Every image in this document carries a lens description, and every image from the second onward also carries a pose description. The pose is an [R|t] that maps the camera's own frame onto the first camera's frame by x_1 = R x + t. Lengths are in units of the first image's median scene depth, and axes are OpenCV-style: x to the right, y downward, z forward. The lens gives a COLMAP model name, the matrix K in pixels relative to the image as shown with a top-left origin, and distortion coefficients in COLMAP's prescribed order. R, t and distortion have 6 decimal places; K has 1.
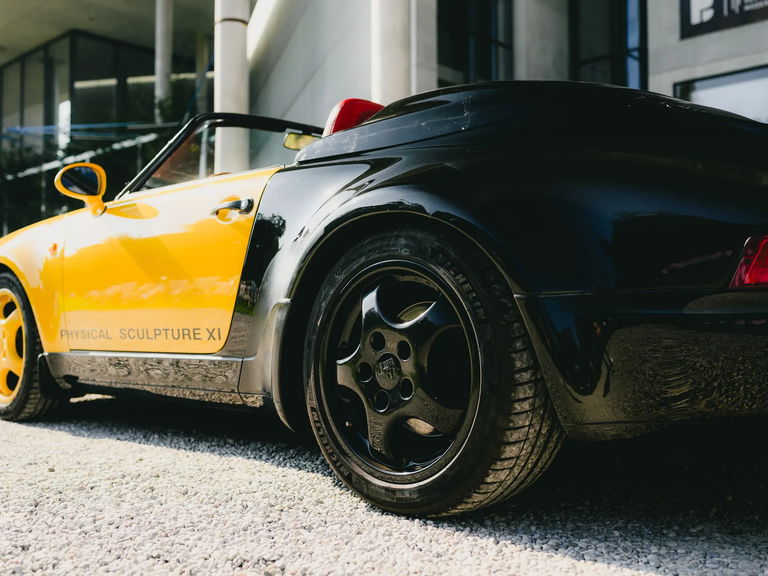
lens RADIAL K [[828.0, 0, 384.0], [0, 828.0, 288.0], [0, 0, 1]] dist [-0.008237, -0.002403]
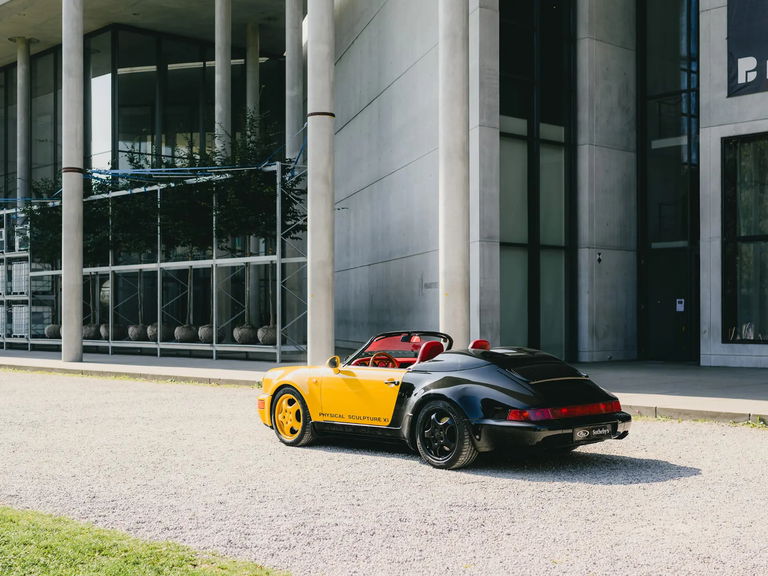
lens RADIAL K [[1127.6, 0, 384.0], [0, 1127.6, 288.0], [0, 0, 1]] dist [-0.016094, -0.035373]
pose [[0.997816, 0.001363, -0.066043, 0.084497], [-0.000465, 0.999907, 0.013622, -0.551427], [0.066055, -0.013561, 0.997724, -3.605962]]
